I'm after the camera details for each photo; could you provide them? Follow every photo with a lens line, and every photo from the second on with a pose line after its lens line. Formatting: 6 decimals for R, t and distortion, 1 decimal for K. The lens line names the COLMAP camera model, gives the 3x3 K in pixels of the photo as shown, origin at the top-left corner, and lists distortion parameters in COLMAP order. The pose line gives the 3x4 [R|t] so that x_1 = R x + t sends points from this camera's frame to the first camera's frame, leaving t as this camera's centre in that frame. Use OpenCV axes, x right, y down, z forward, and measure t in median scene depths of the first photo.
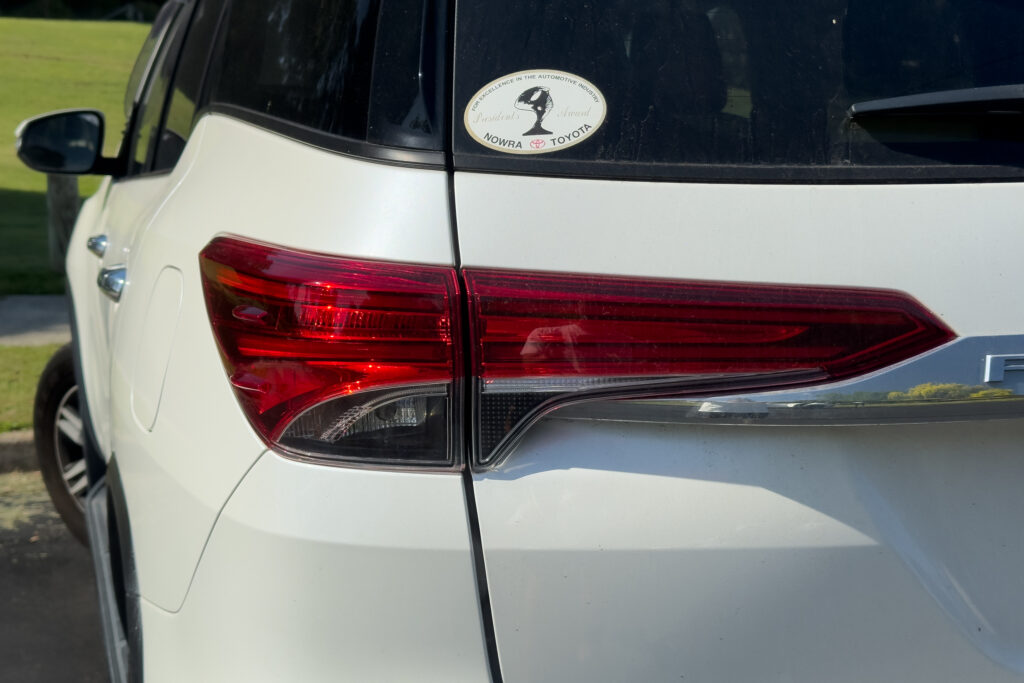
lens RADIAL K [[1372.2, 0, 525.0], [0, 1372.2, 341.4], [0, 0, 1]] dist [0.128114, -0.053263]
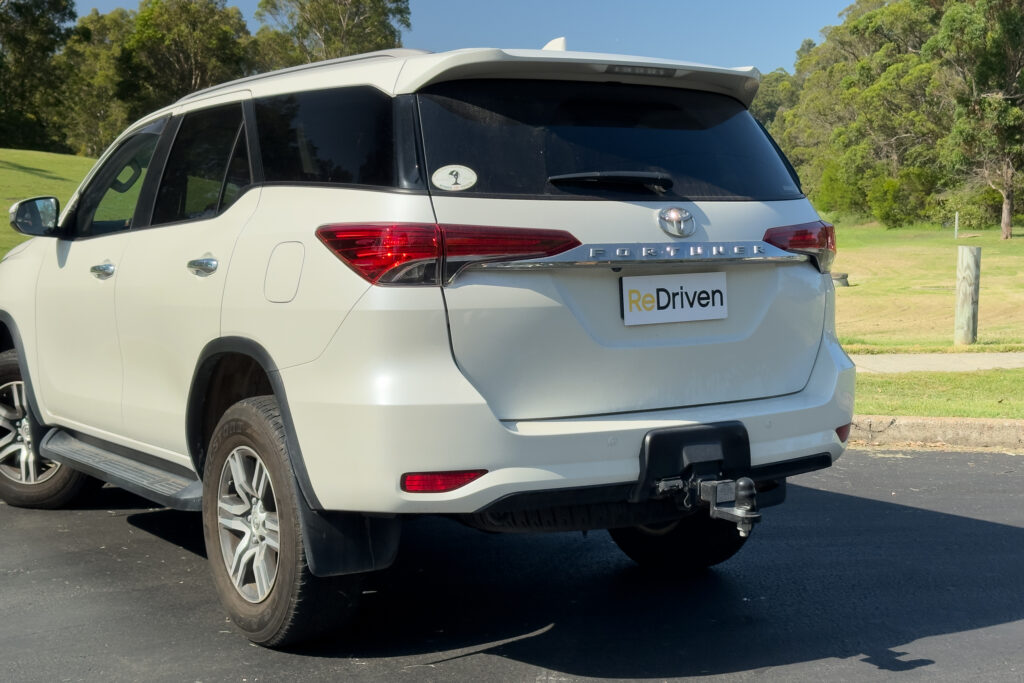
lens RADIAL K [[1372.2, 0, 525.0], [0, 1372.2, 341.4], [0, 0, 1]] dist [0.128114, -0.053263]
pose [[0.966841, -0.022415, 0.254392, -0.662704], [0.041988, 0.996537, -0.071775, 0.453360], [-0.251902, 0.080077, 0.964434, -2.118641]]
